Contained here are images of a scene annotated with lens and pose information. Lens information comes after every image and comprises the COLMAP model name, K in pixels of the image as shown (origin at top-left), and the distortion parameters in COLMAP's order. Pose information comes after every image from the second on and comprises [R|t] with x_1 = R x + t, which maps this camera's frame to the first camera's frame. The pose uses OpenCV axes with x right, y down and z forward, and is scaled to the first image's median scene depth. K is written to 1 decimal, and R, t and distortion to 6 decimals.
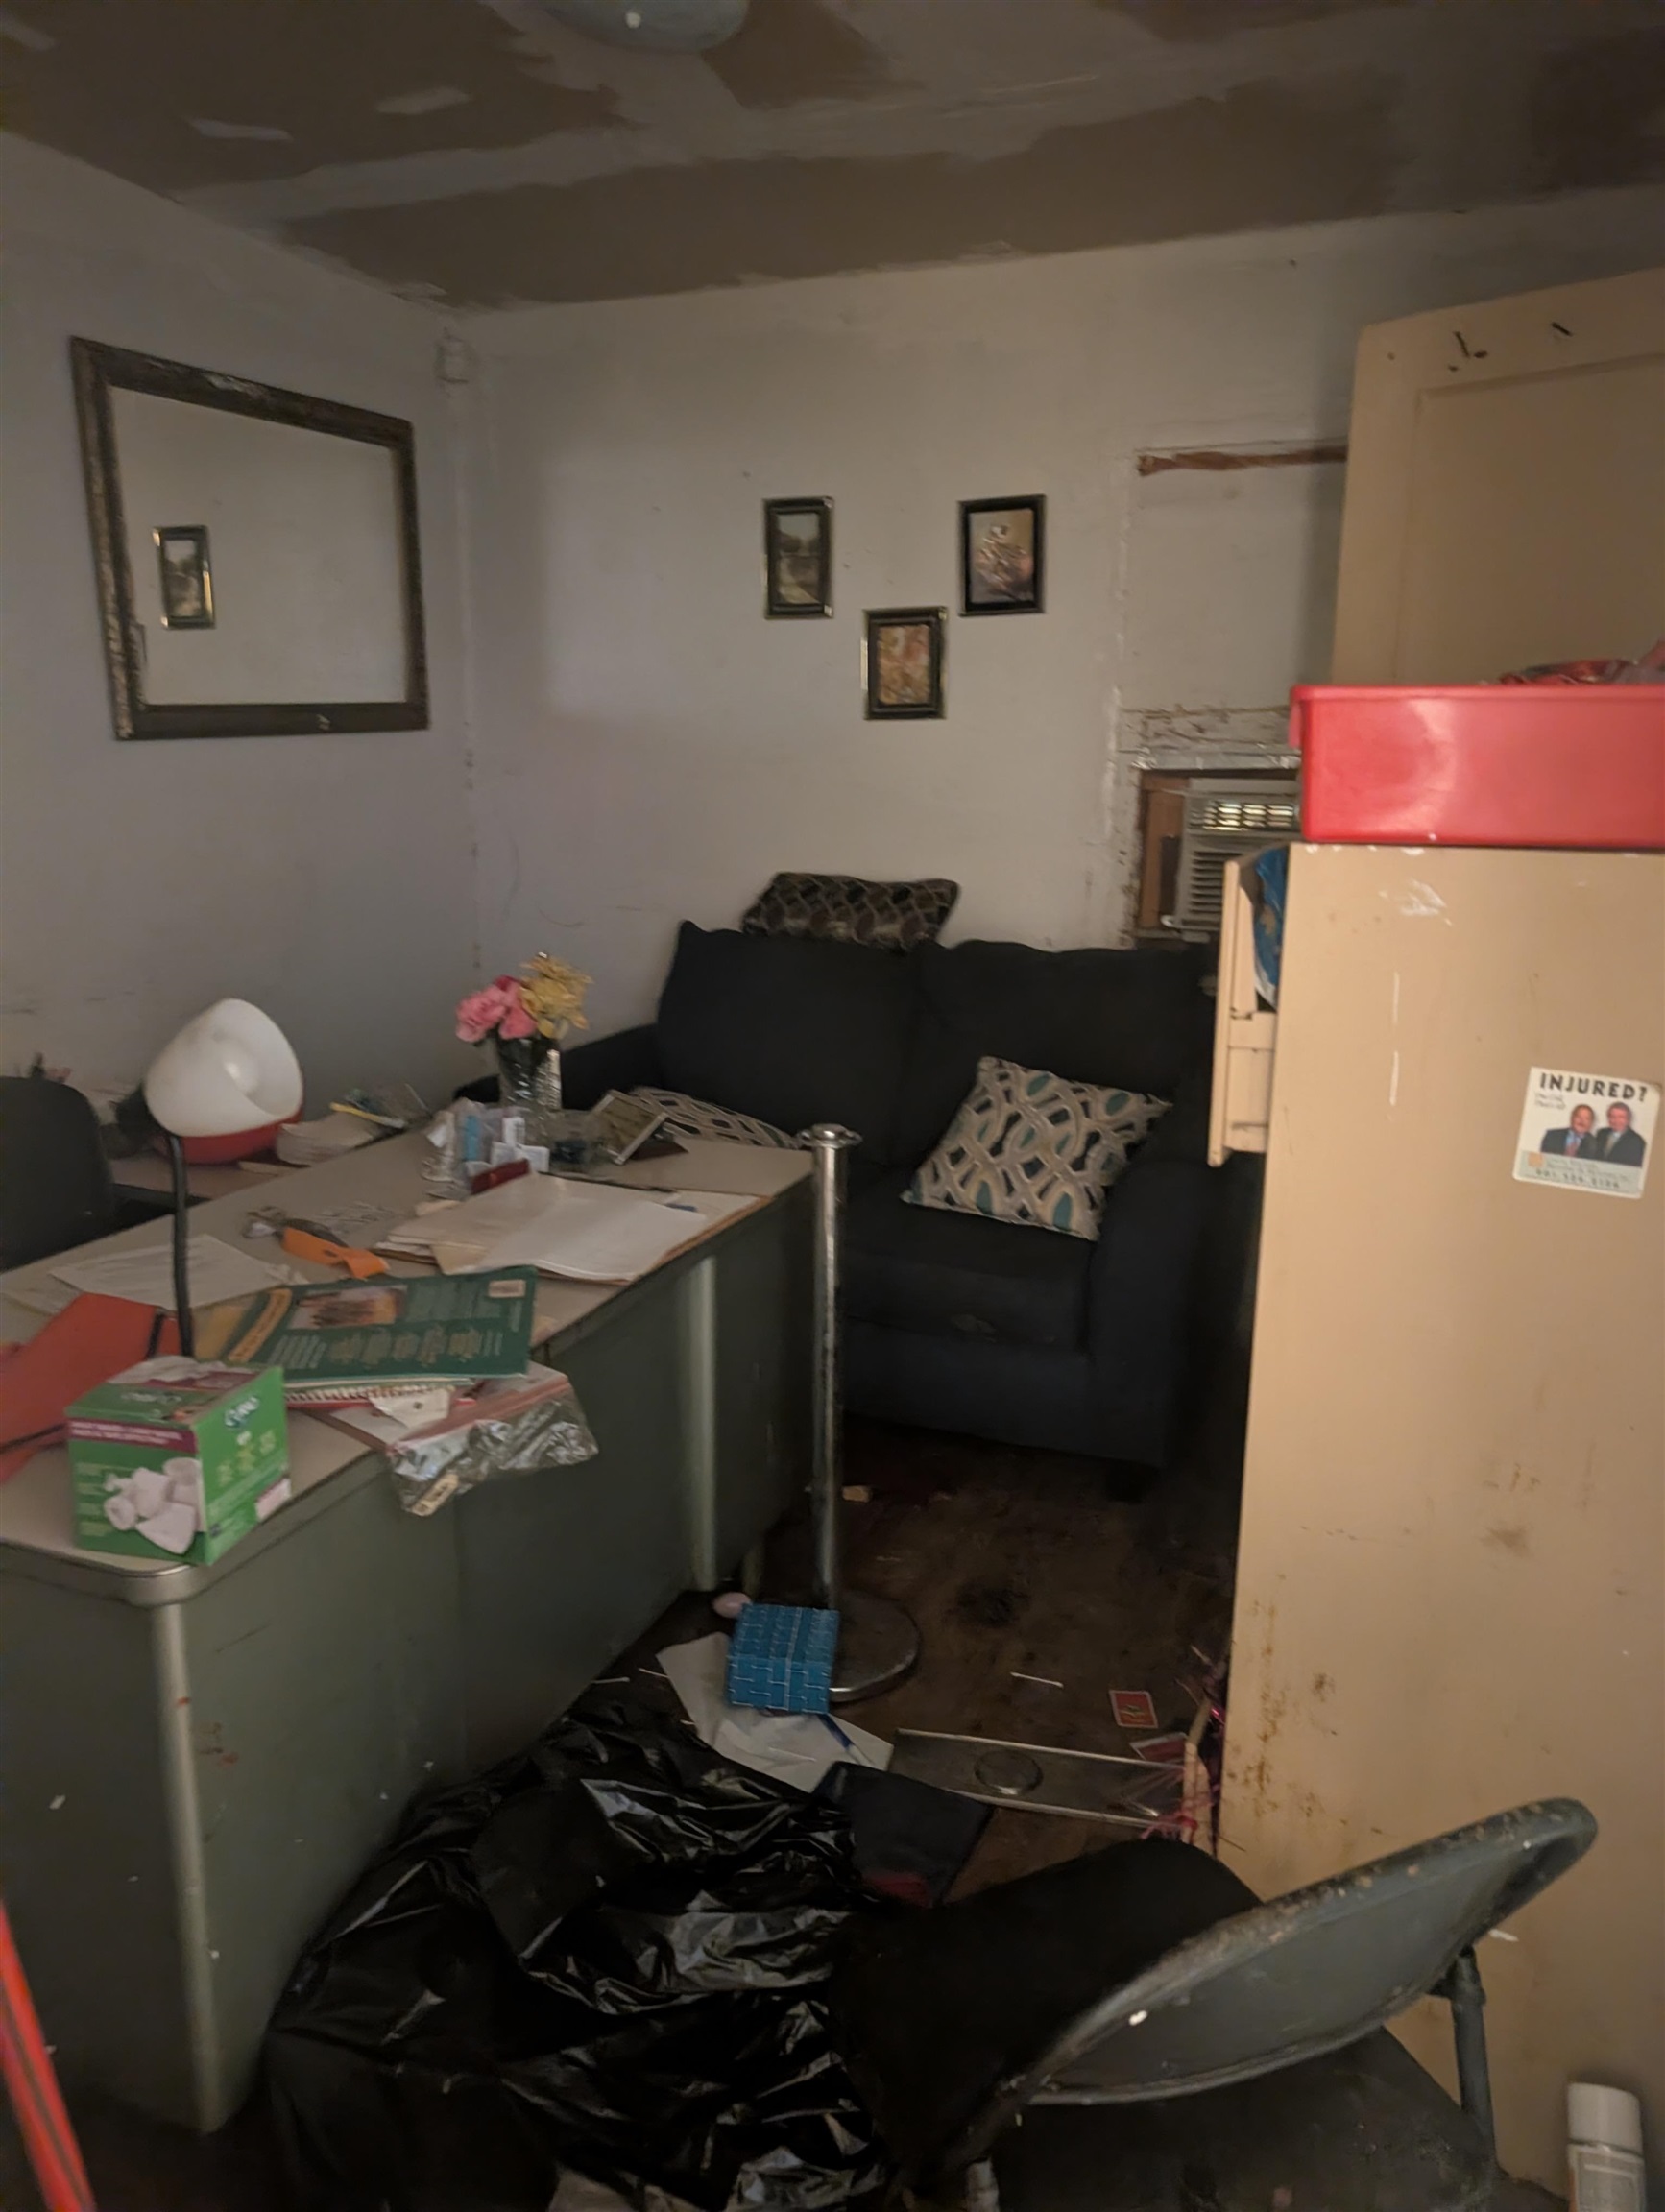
lens RADIAL K [[1592.0, 0, 828.8], [0, 1592.0, 1105.5], [0, 0, 1]] dist [0.024910, -0.009574]
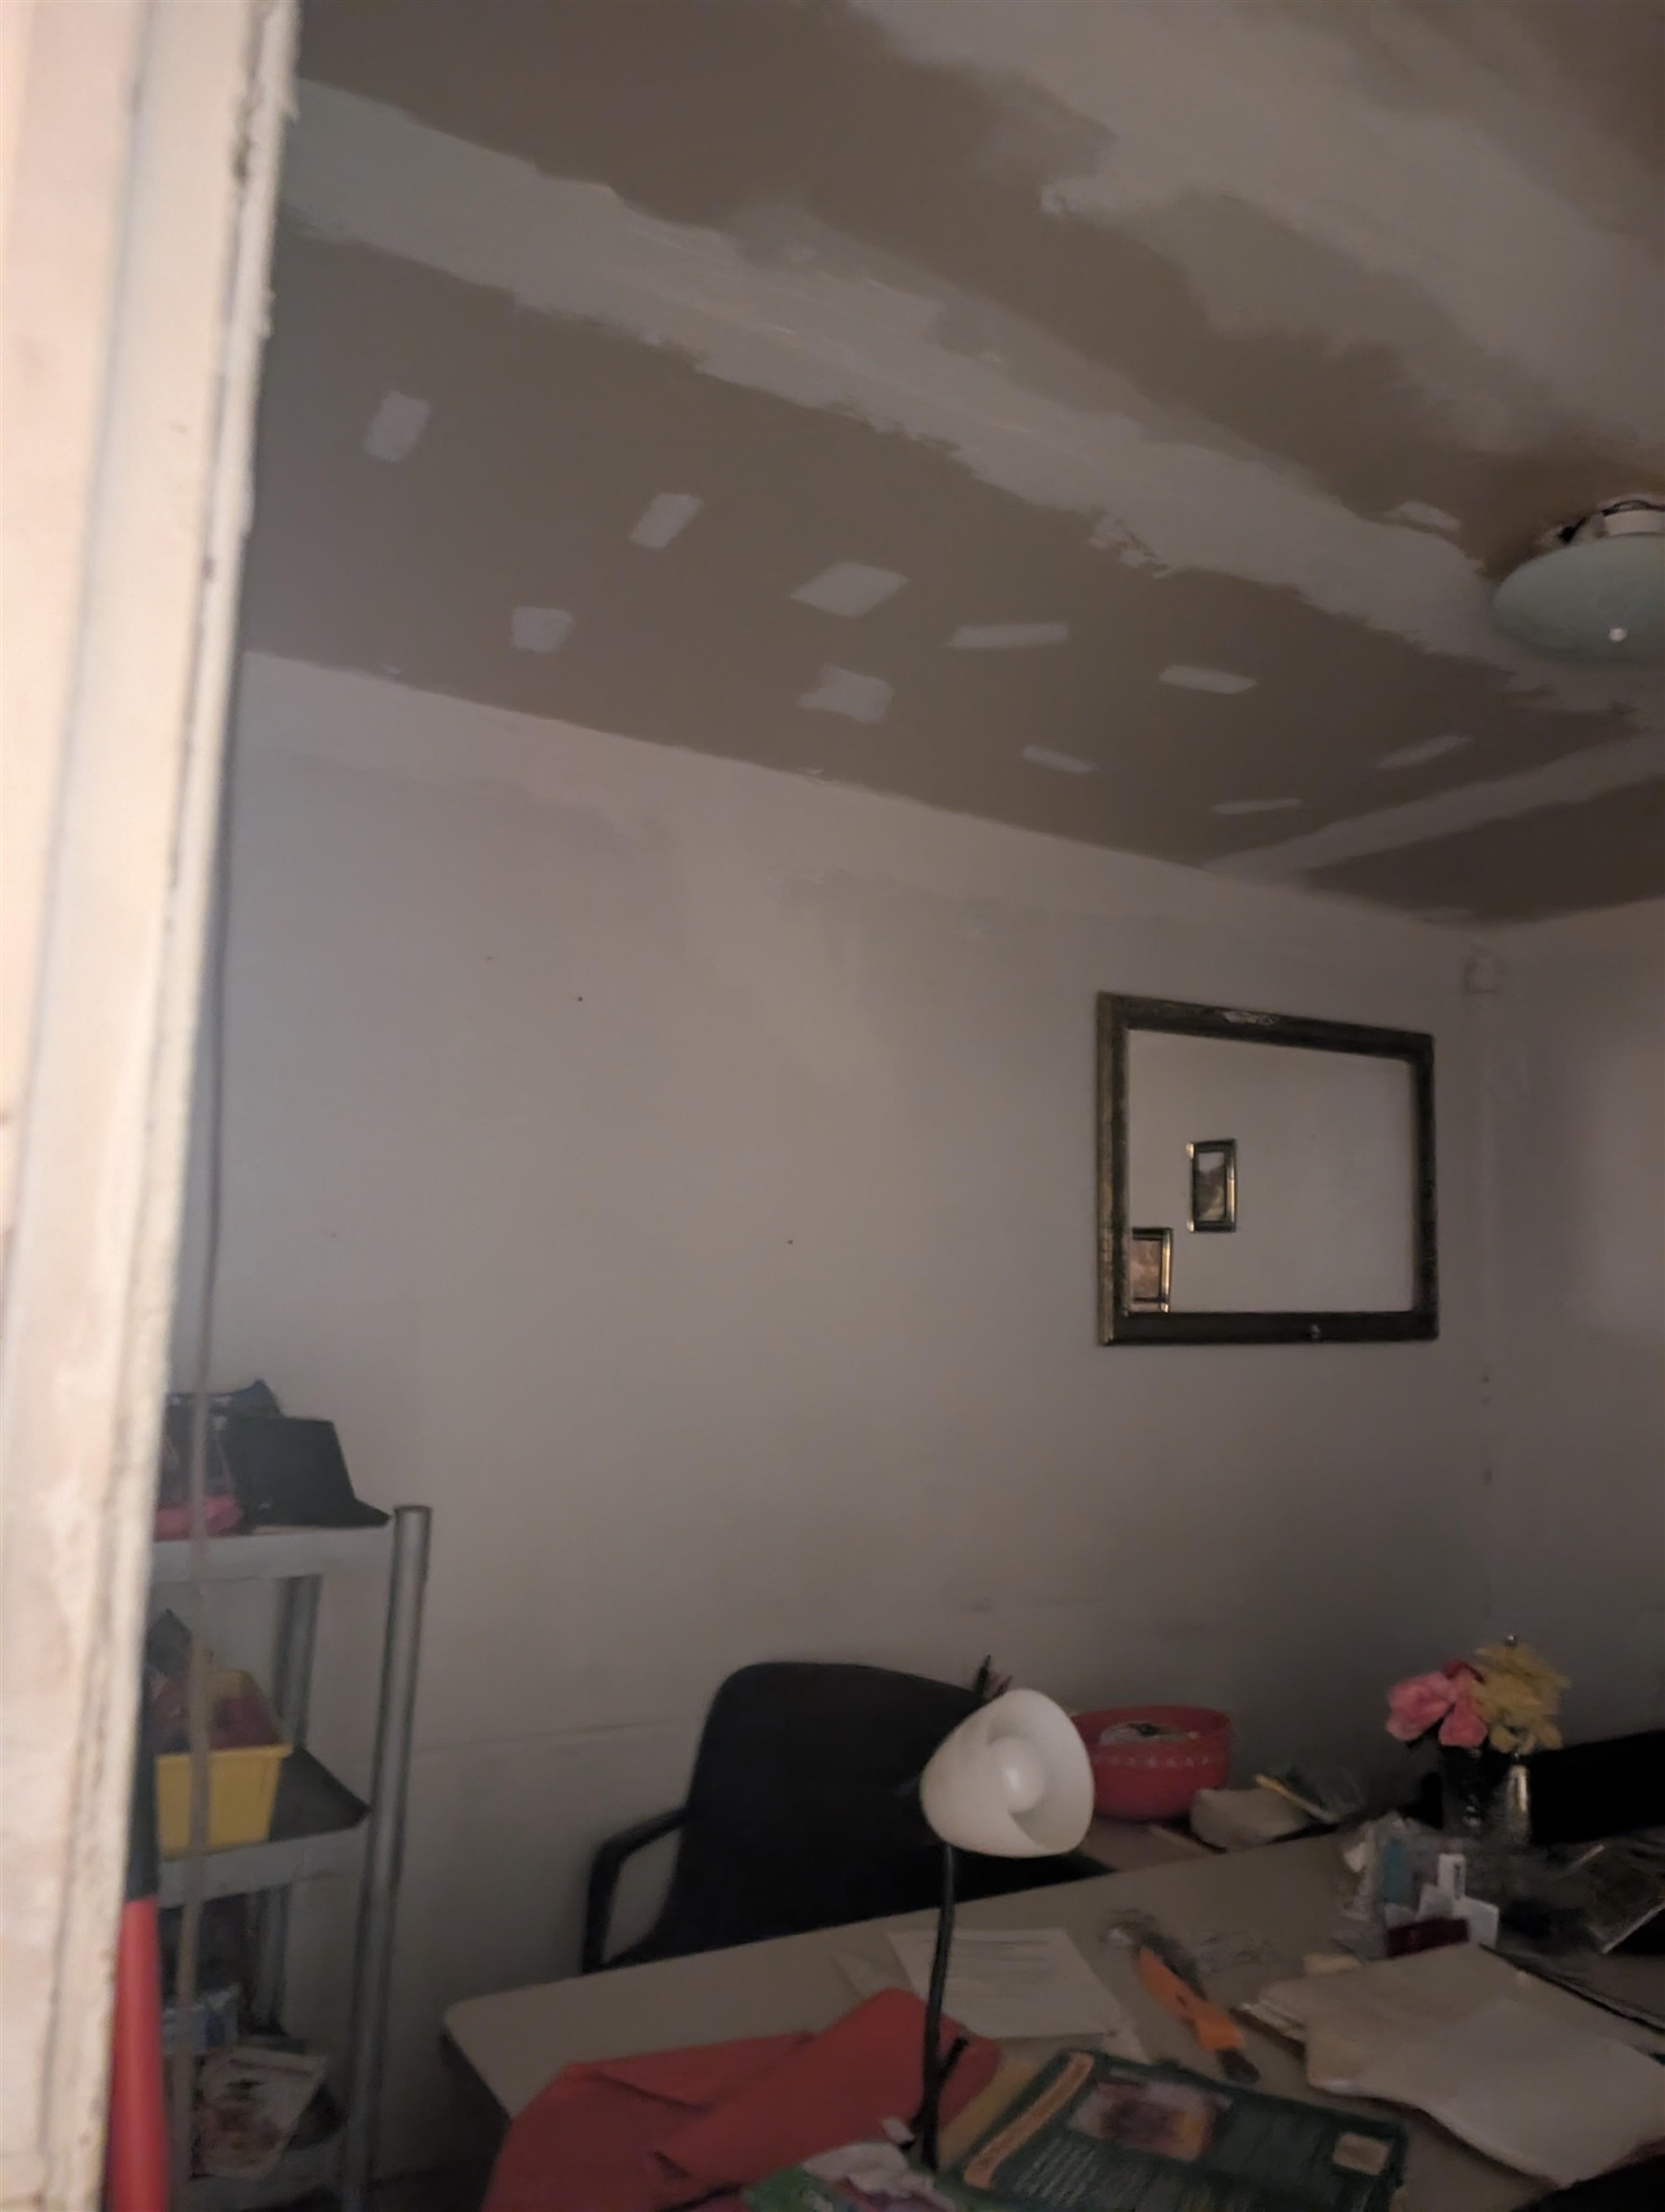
lens RADIAL K [[1592.0, 0, 848.4], [0, 1592.0, 1090.5], [0, 0, 1]] dist [0.024910, -0.009574]
pose [[0.805205, -0.047764, -0.591069, 0.046446], [-0.167759, 0.937685, -0.304310, -0.053940], [0.568772, 0.344189, 0.747016, 0.111098]]
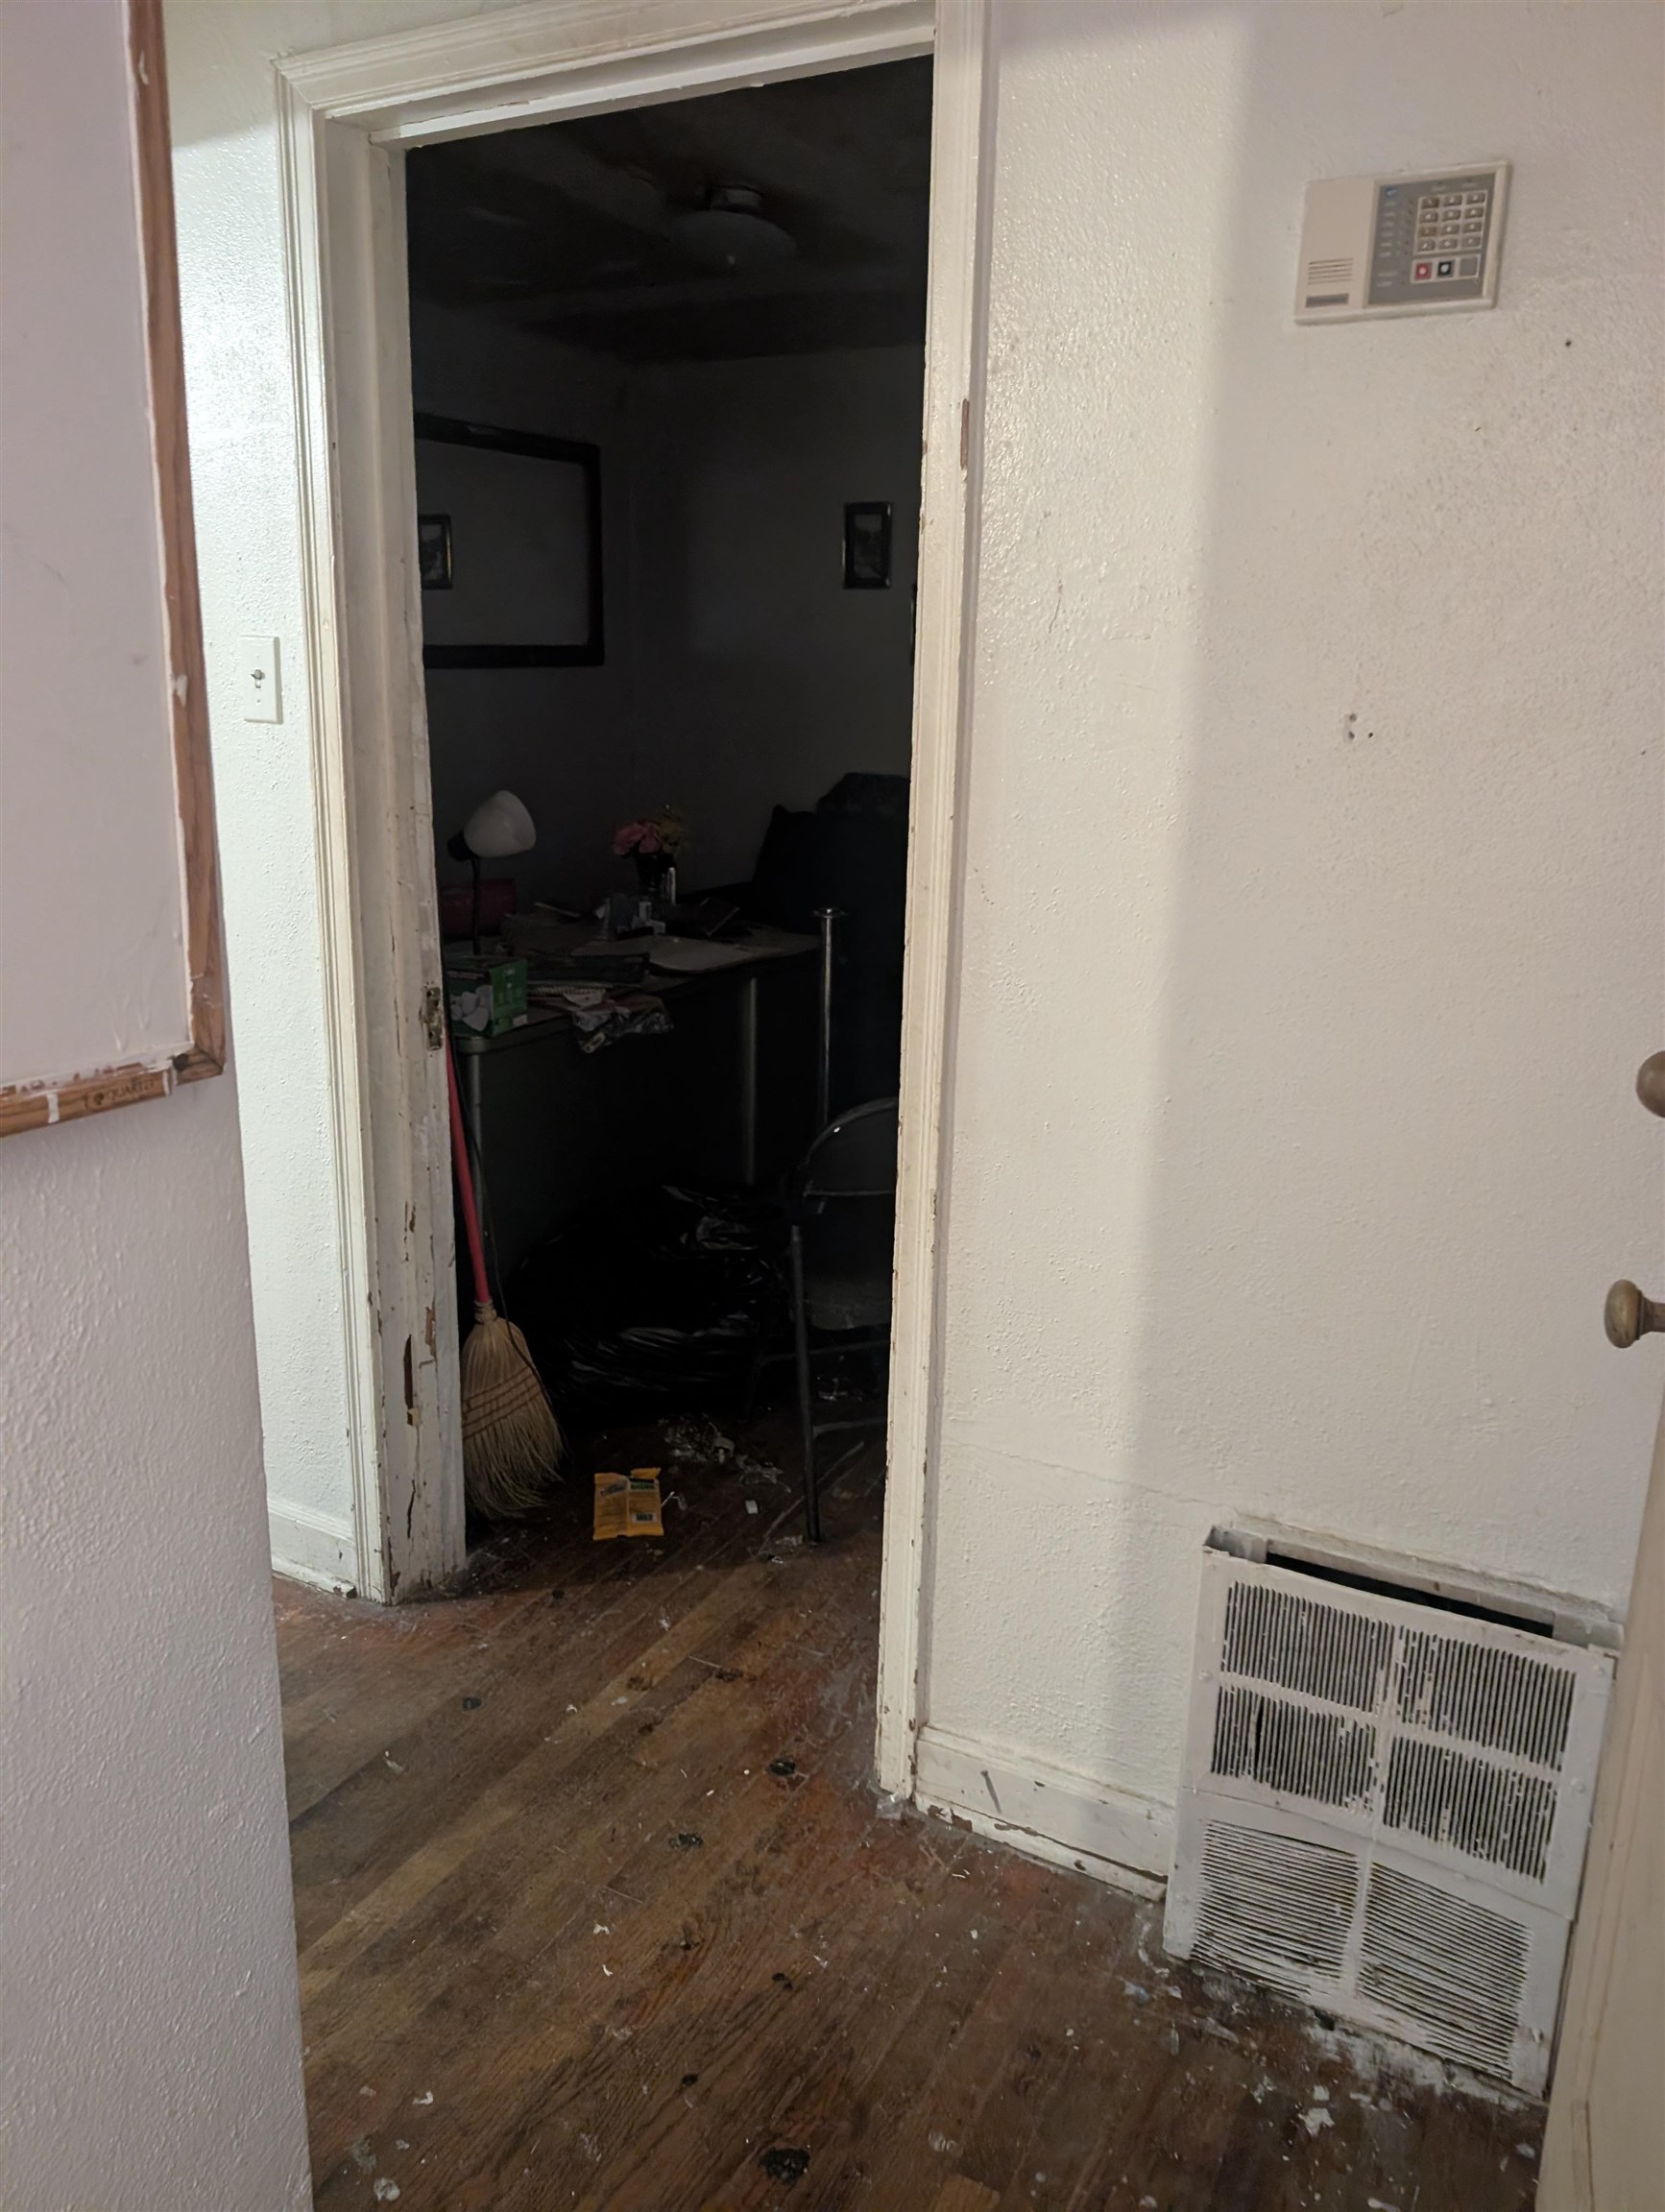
lens RADIAL K [[1592.0, 0, 848.3], [0, 1592.0, 1088.4], [0, 0, 1]] dist [0.024910, -0.009574]
pose [[0.995658, 0.039191, -0.084436, 0.154742], [-0.037342, 0.999029, 0.023363, 0.151688], [0.085269, -0.020109, 0.996155, -0.614612]]
